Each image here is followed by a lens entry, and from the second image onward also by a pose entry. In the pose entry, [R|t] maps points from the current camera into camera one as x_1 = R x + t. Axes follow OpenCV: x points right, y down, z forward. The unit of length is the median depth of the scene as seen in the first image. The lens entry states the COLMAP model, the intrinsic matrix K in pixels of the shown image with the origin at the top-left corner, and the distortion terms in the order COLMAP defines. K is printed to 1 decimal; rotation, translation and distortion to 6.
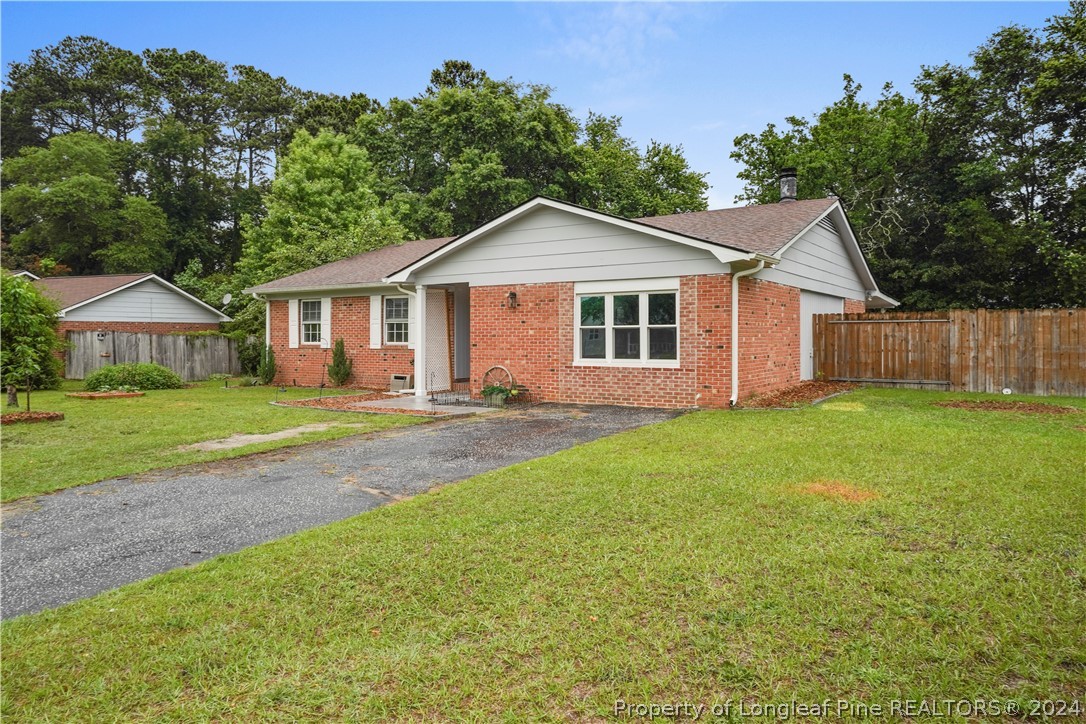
lens RADIAL K [[775.6, 0, 515.0], [0, 775.6, 345.2], [0, 0, 1]] dist [0.033859, -0.000678]
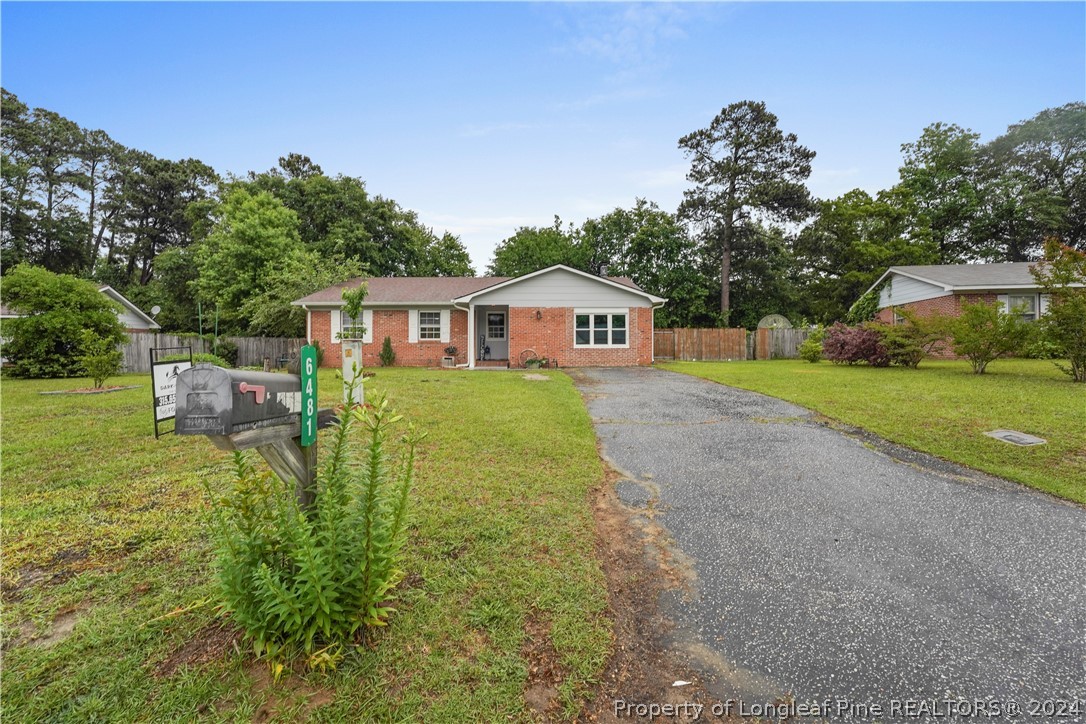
lens RADIAL K [[495.6, 0, 546.4], [0, 495.6, 350.9], [0, 0, 1]] dist [-0.019271, 0.001164]
pose [[0.802963, 0.003878, 0.596016, -0.493544], [0.006883, 0.999852, -0.015778, 0.034756], [-0.595989, 0.016772, 0.802818, -0.007291]]
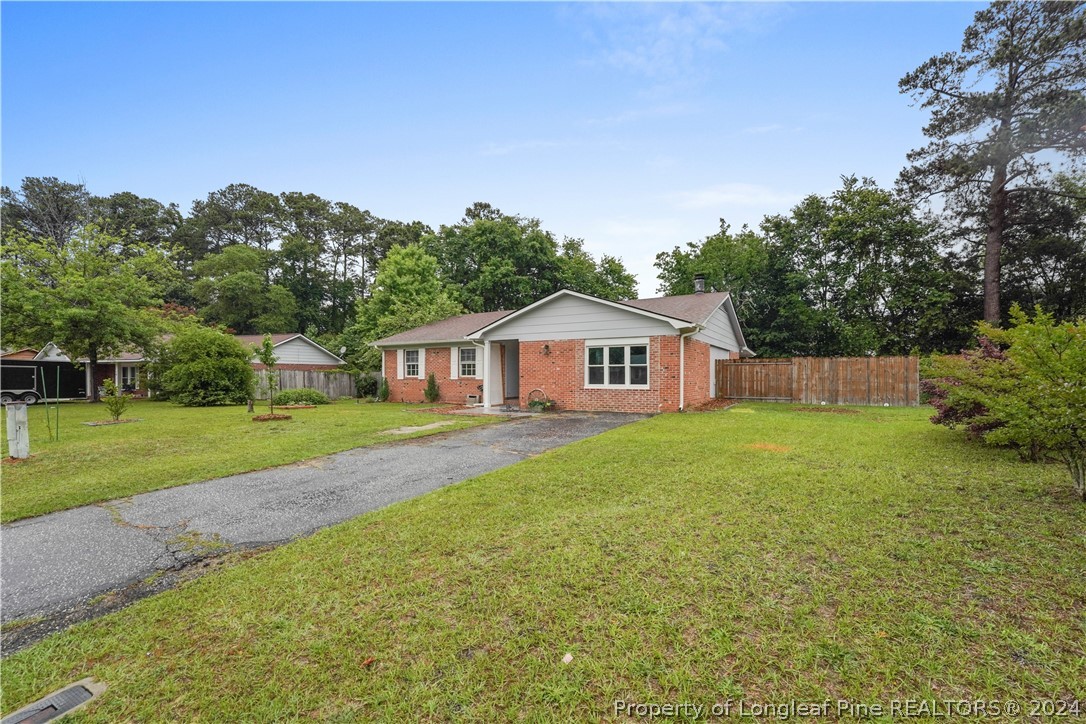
lens RADIAL K [[495.6, 0, 530.1], [0, 495.6, 384.2], [0, 0, 1]] dist [-0.019271, 0.001164]
pose [[0.998250, 0.001312, 0.059128, -0.069410], [-0.001668, 0.999981, 0.005982, 0.007075], [-0.059119, -0.006071, 0.998232, -0.049718]]
